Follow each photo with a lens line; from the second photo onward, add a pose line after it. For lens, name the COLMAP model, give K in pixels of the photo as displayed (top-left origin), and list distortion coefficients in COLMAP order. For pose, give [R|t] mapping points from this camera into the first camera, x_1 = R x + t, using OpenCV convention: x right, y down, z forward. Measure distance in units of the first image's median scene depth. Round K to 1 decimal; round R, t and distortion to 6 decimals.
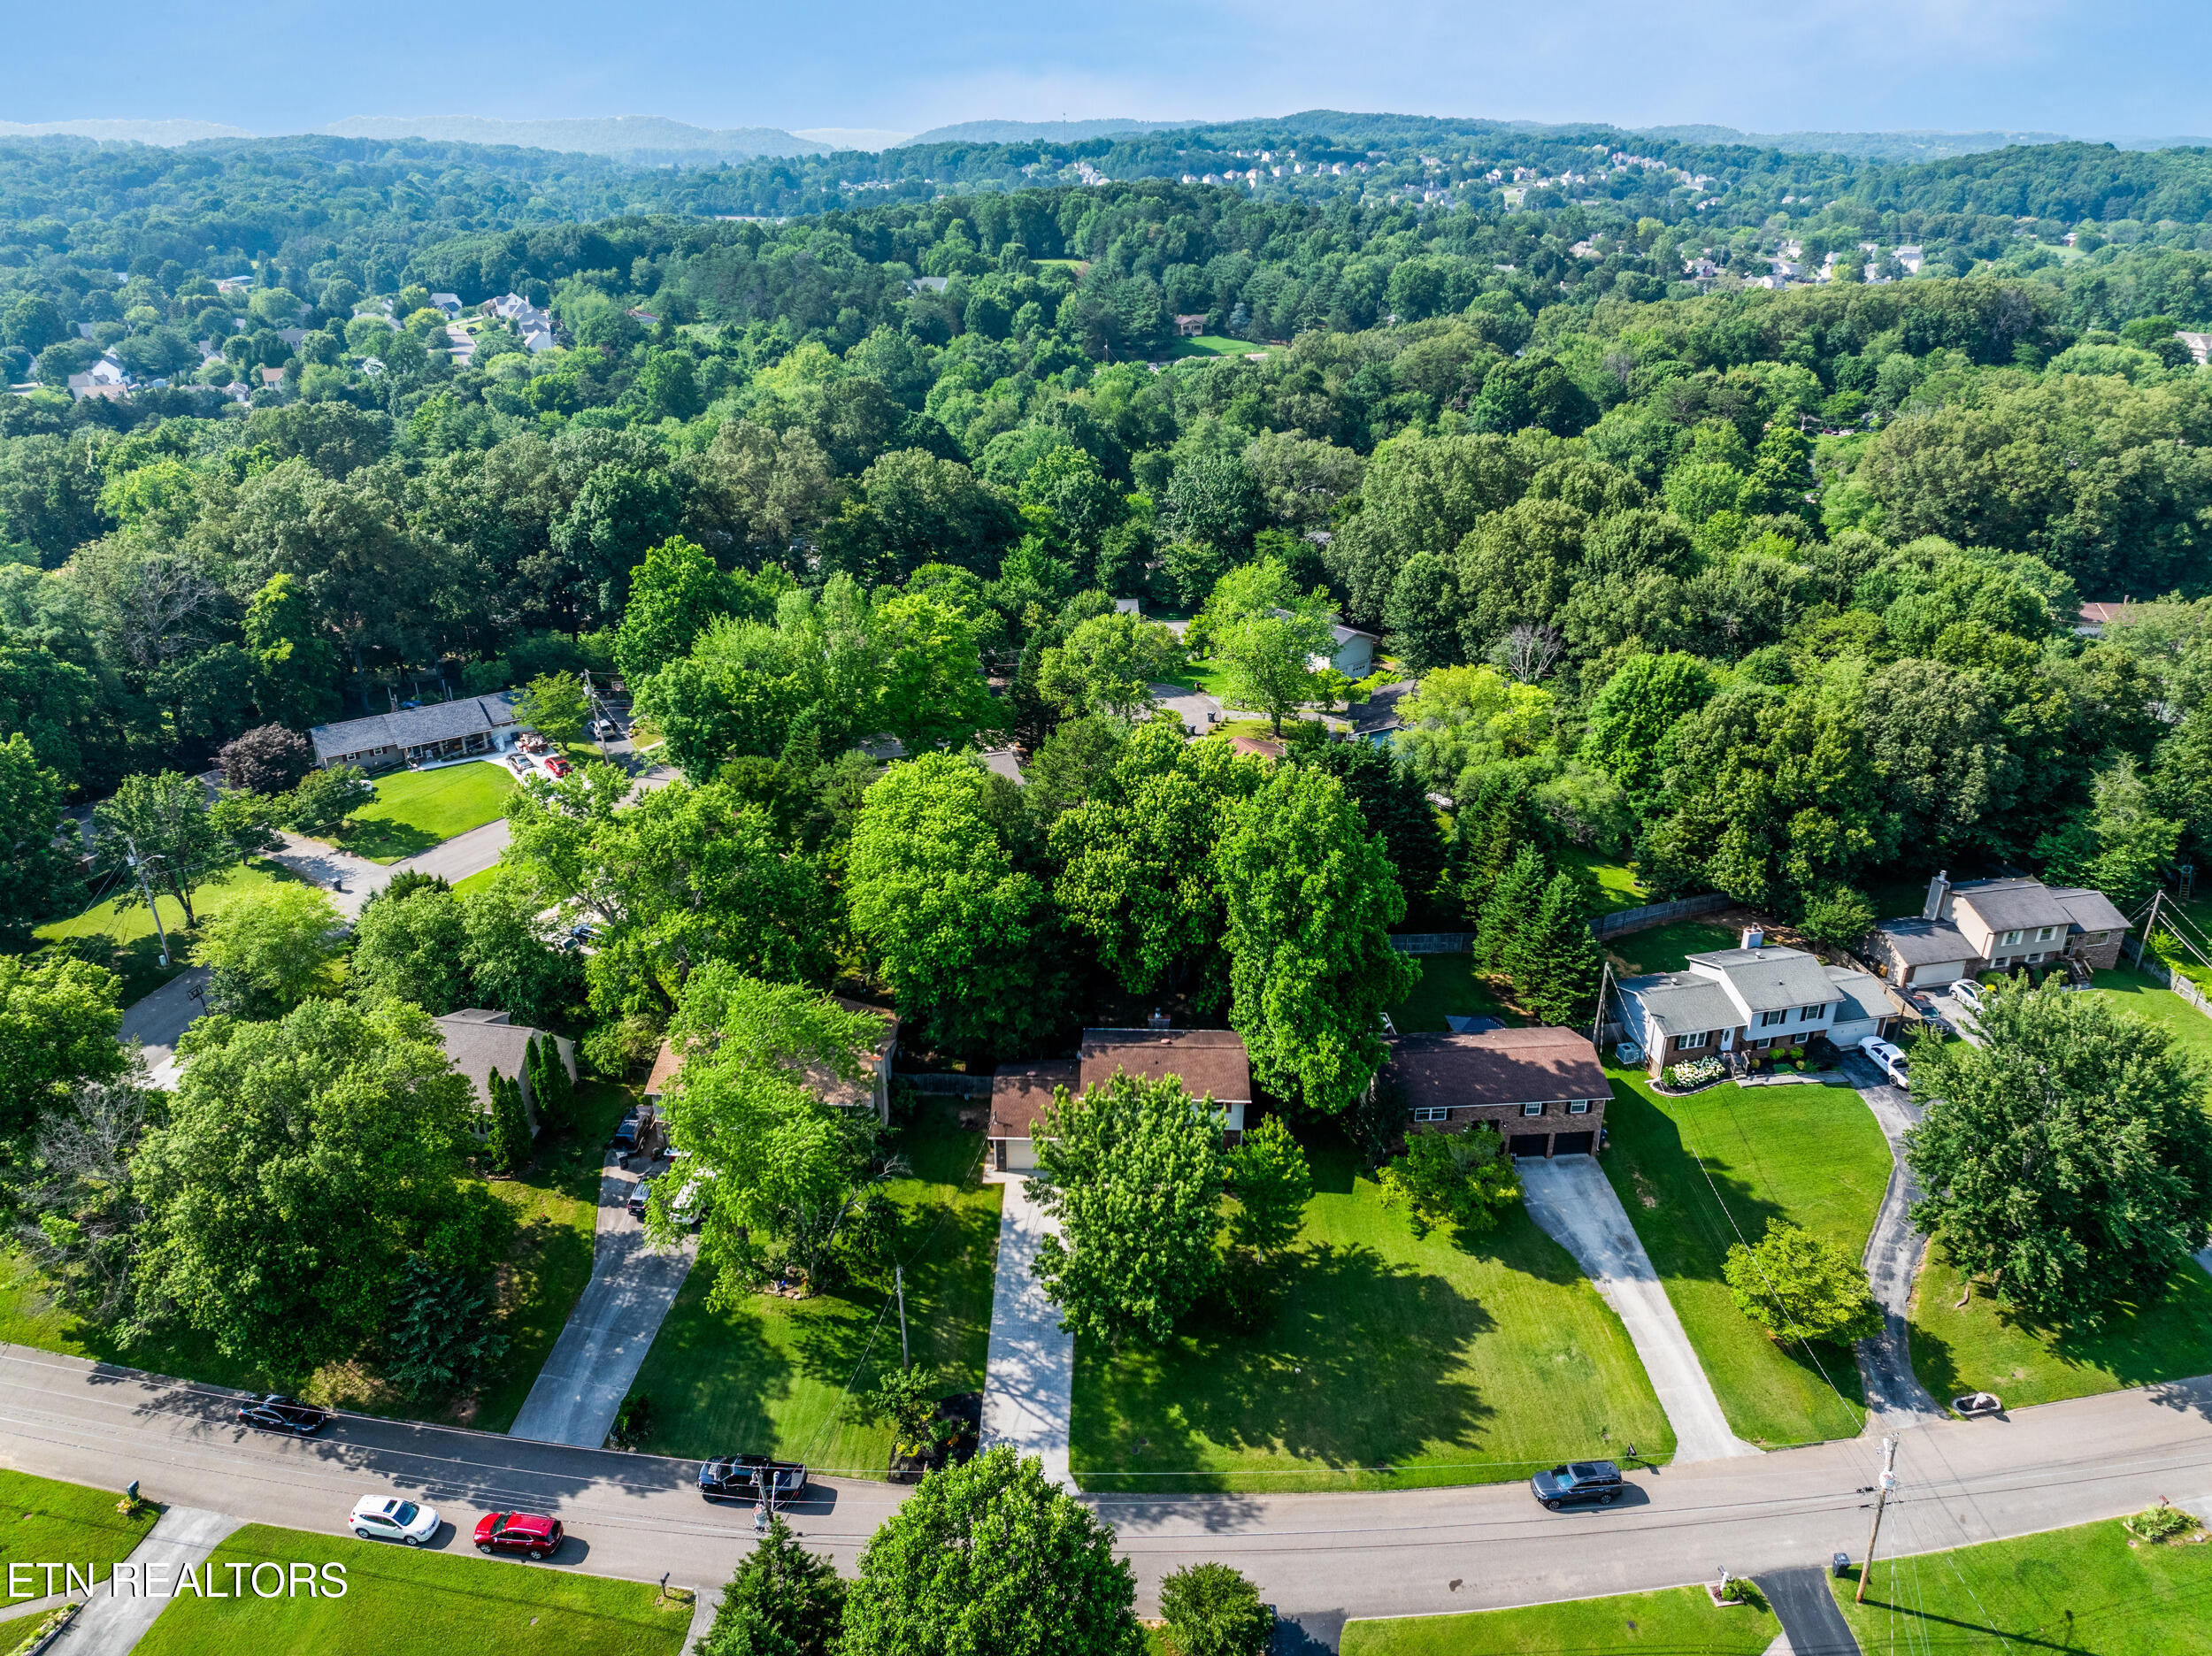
lens RADIAL K [[1560.6, 0, 1106.0], [0, 1560.6, 828.0], [0, 0, 1]] dist [-0.059175, 0.000163]
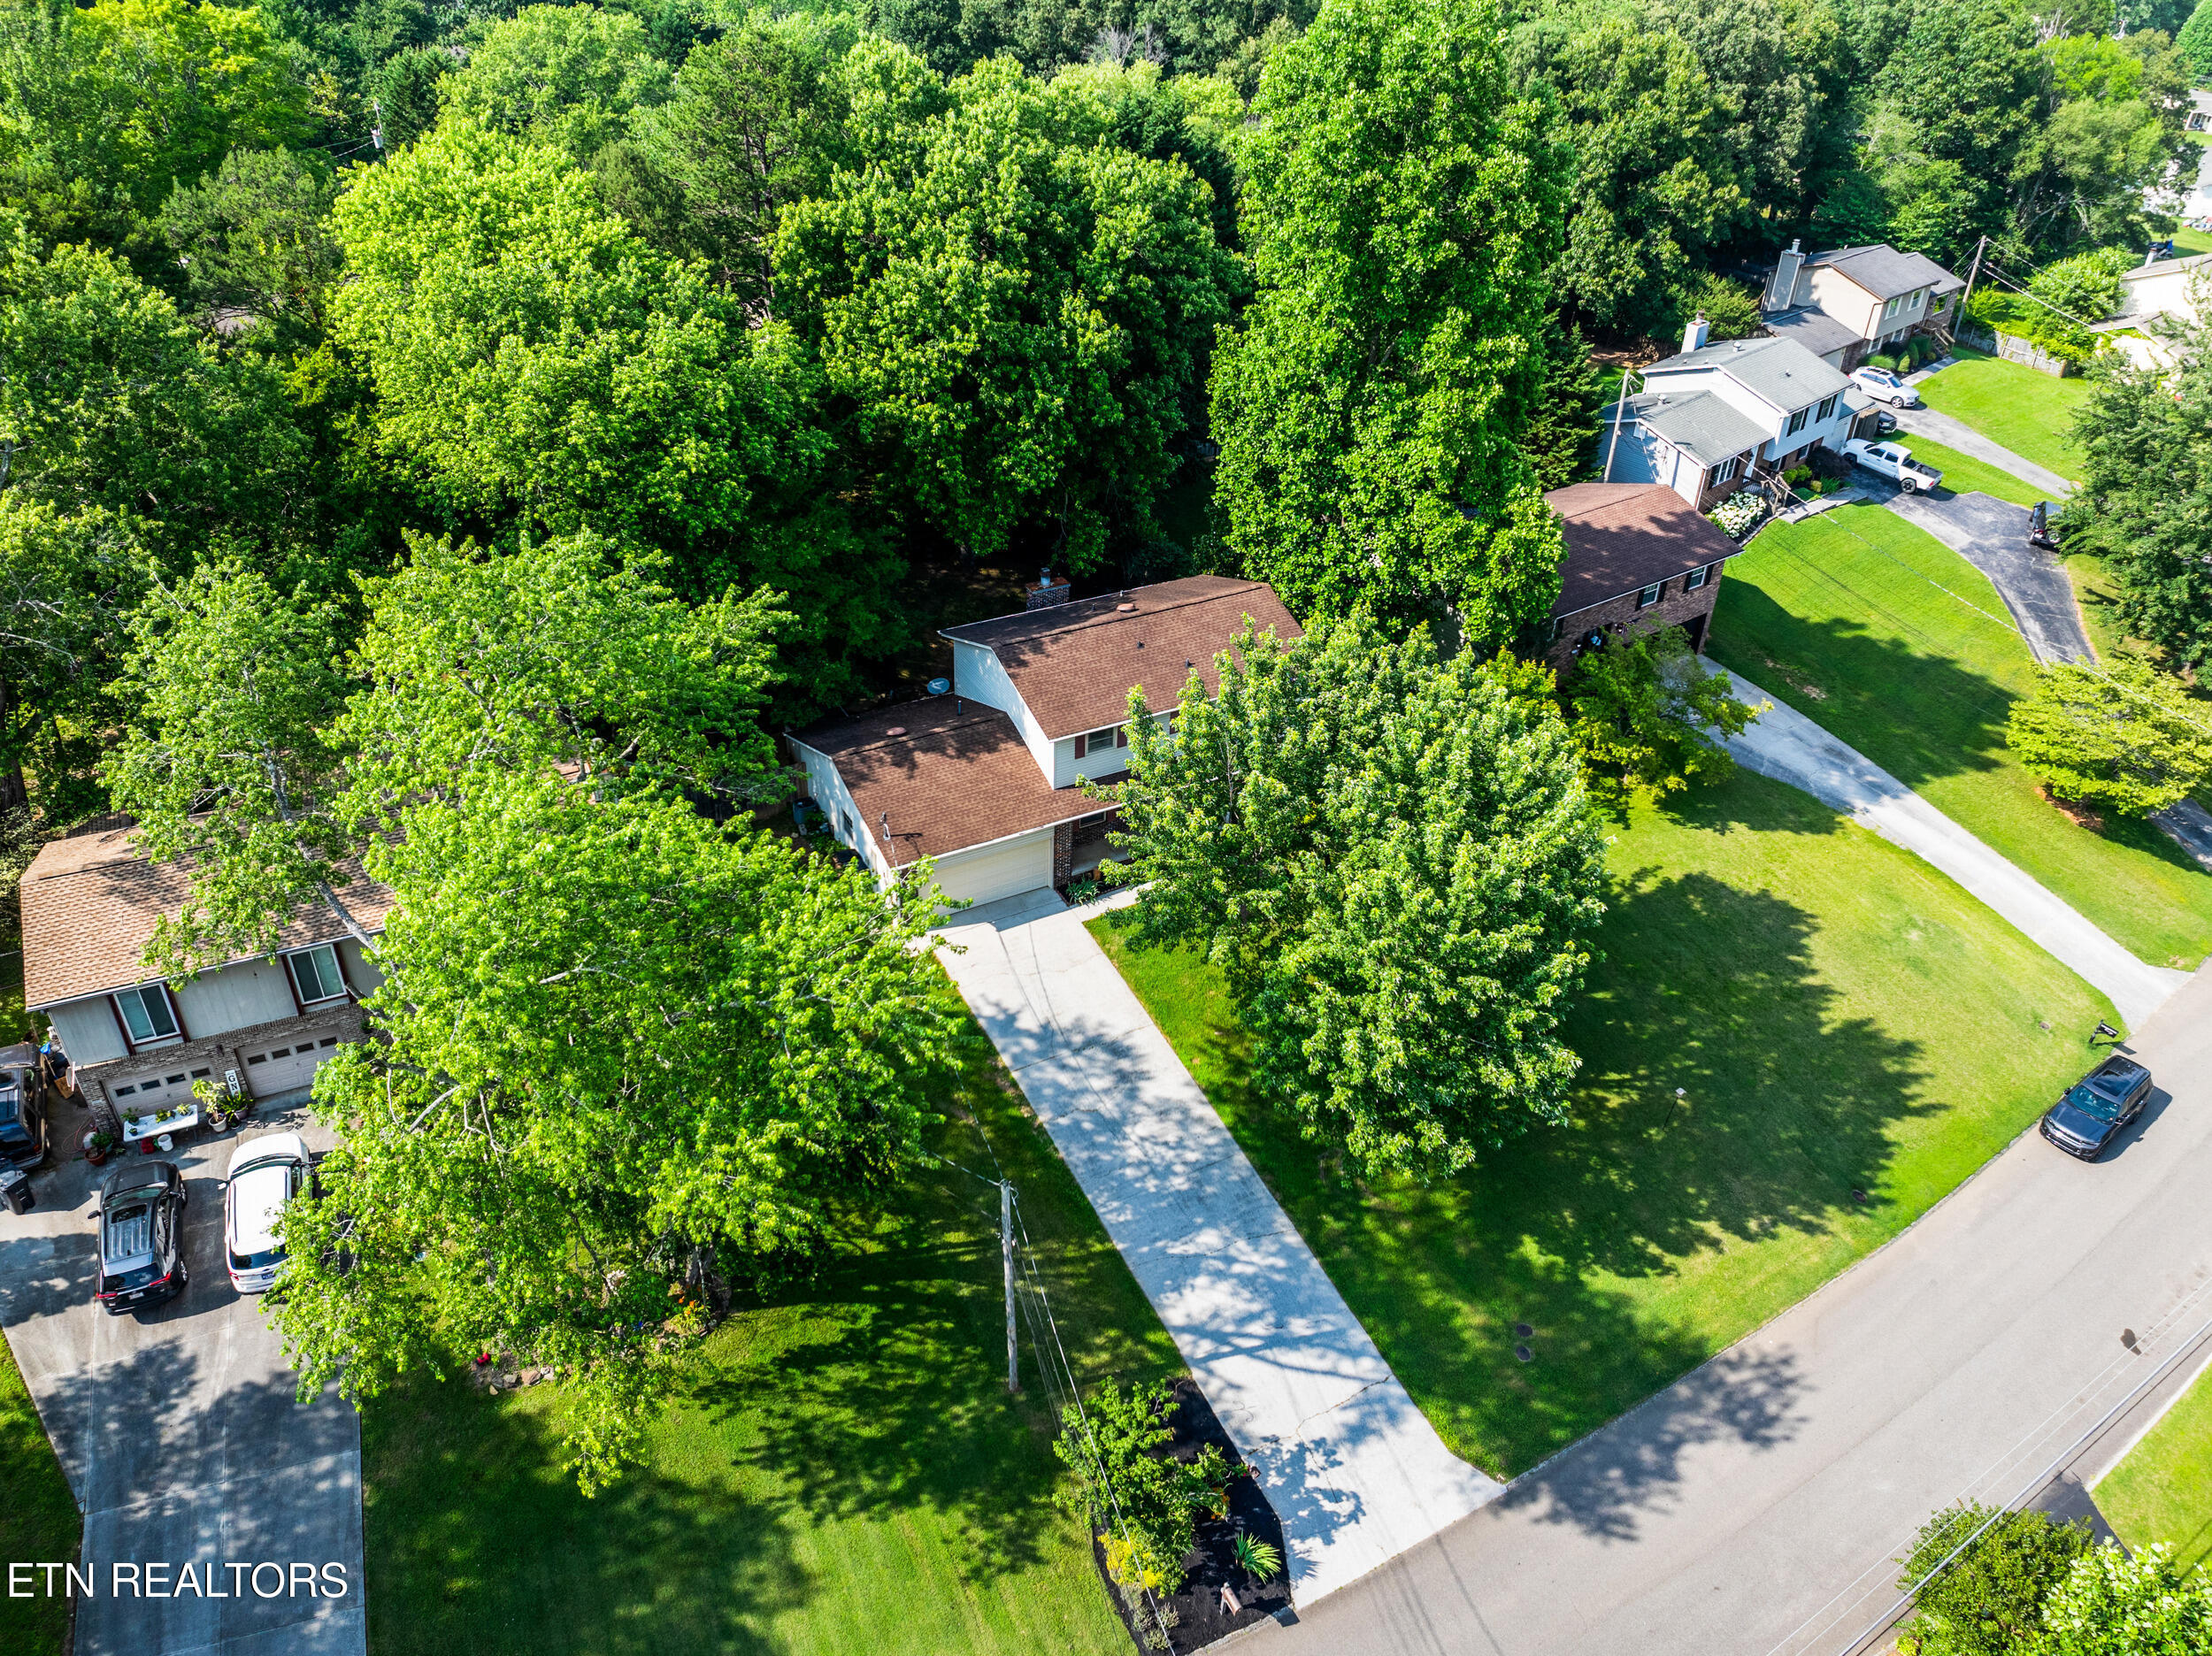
lens RADIAL K [[1619.1, 0, 1104.5], [0, 1619.1, 839.0], [0, 0, 1]] dist [-0.052410, 0.001868]
pose [[0.861232, -0.269684, 0.430754, -0.256092], [0.190182, 0.957027, 0.218928, 0.105877], [-0.471285, -0.106627, 0.875512, 0.605440]]
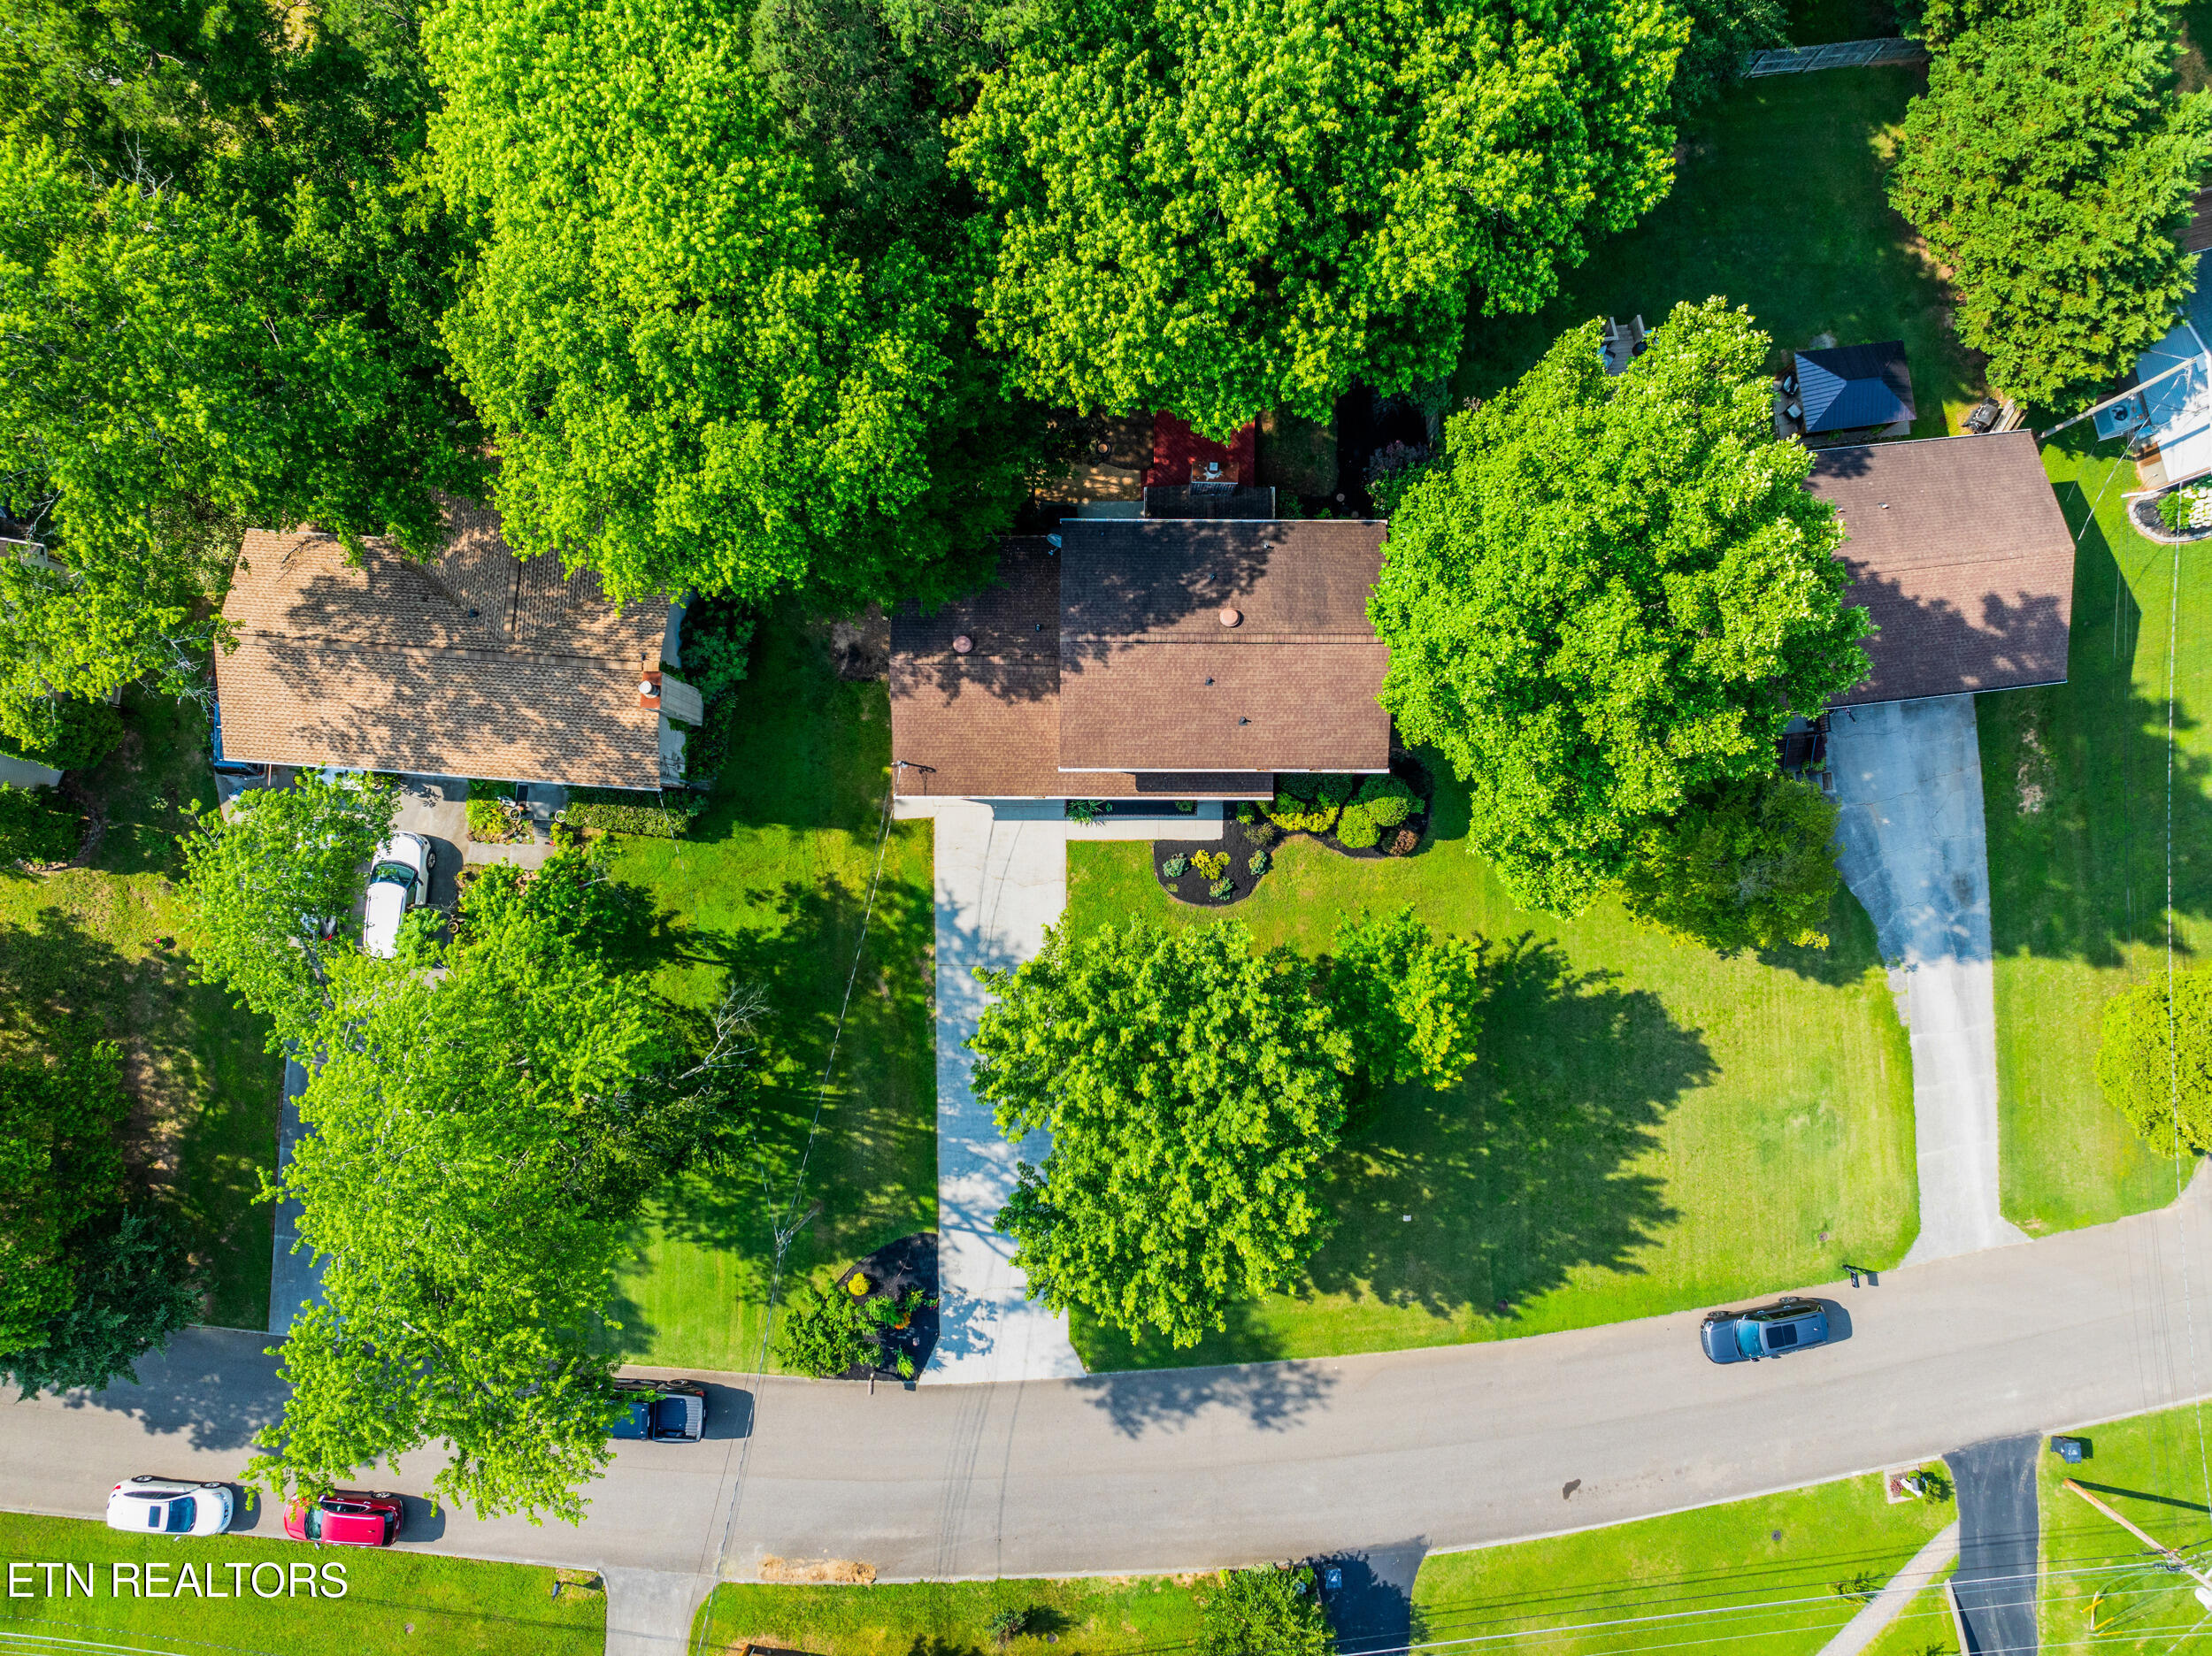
lens RADIAL K [[1545.3, 0, 1106.0], [0, 1545.3, 828.0], [0, 0, 1]] dist [-0.038991, -0.003692]
pose [[0.999746, -0.021492, 0.006836, -0.006125], [0.003515, 0.447875, 0.894089, -0.310222], [-0.022278, -0.893838, 0.447836, 0.836918]]
